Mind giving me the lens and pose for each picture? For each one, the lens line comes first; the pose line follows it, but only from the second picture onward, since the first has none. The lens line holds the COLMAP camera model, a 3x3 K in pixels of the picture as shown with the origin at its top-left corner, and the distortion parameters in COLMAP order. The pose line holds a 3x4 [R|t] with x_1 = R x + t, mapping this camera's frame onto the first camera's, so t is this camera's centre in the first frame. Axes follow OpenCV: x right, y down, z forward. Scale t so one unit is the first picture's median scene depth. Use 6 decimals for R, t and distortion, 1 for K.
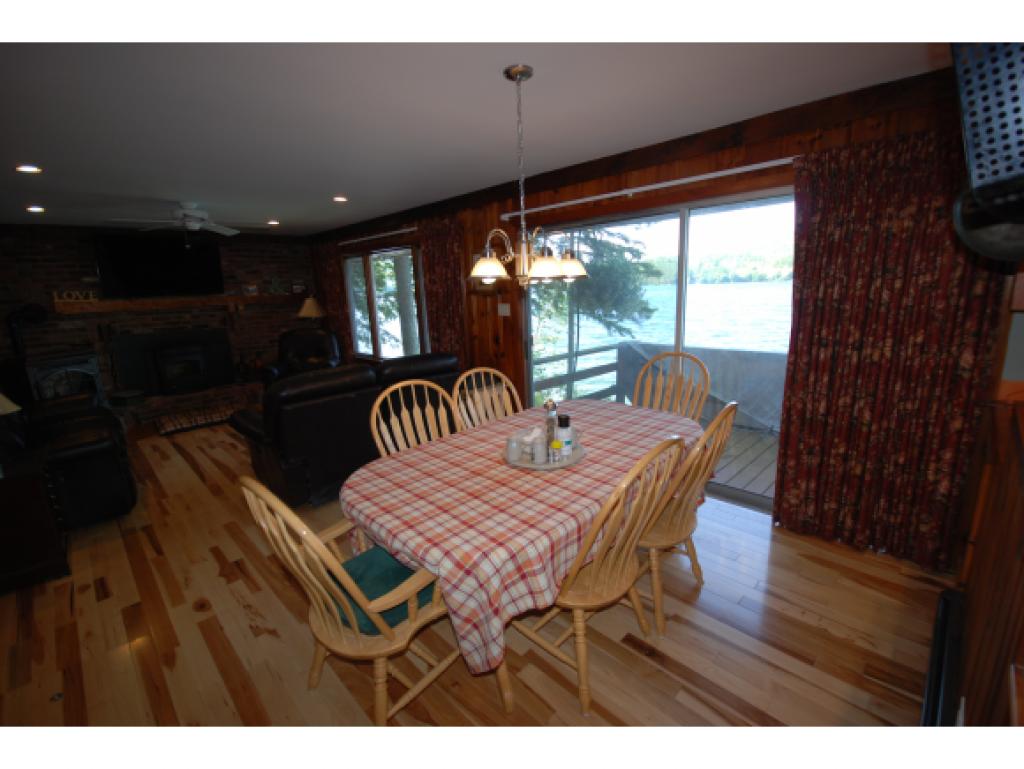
lens RADIAL K [[453.1, 0, 512.0], [0, 453.1, 384.5], [0, 0, 1]] dist [0.000283, -0.000302]
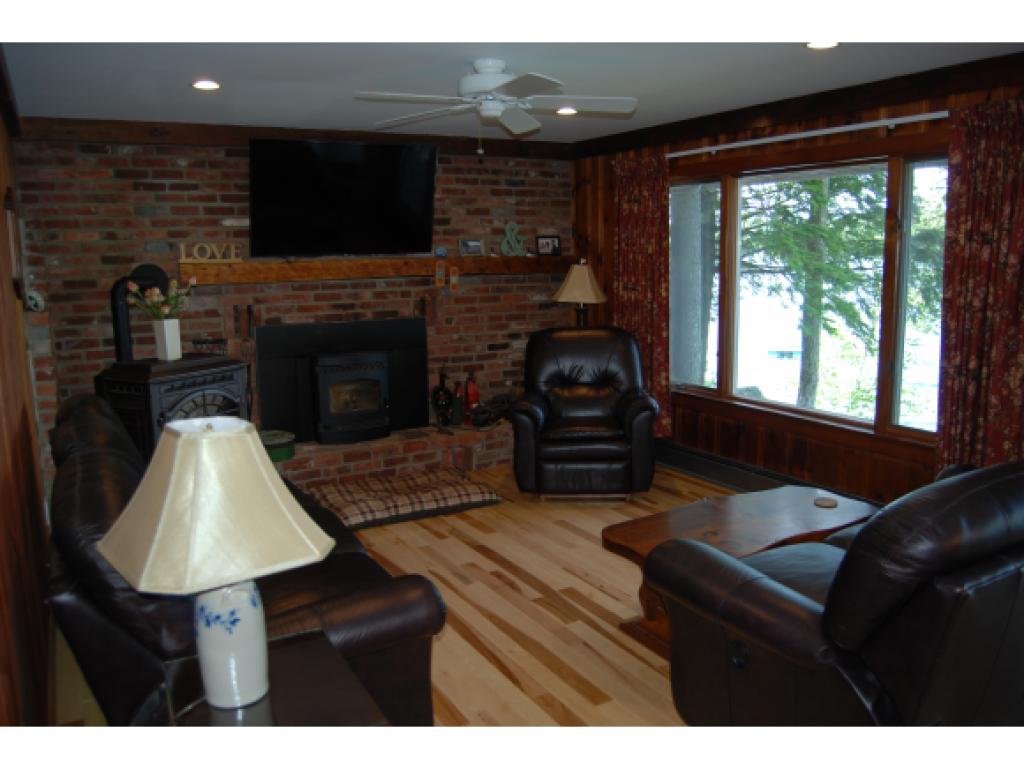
lens RADIAL K [[812.8, 0, 512.0], [0, 812.8, 384.5], [0, 0, 1]] dist [-0.083039, -0.003587]
pose [[0.964074, 0.062109, -0.258271, -0.317629], [-0.074072, 0.996572, -0.036838, -0.025545], [0.255098, 0.054645, 0.965370, 0.154604]]
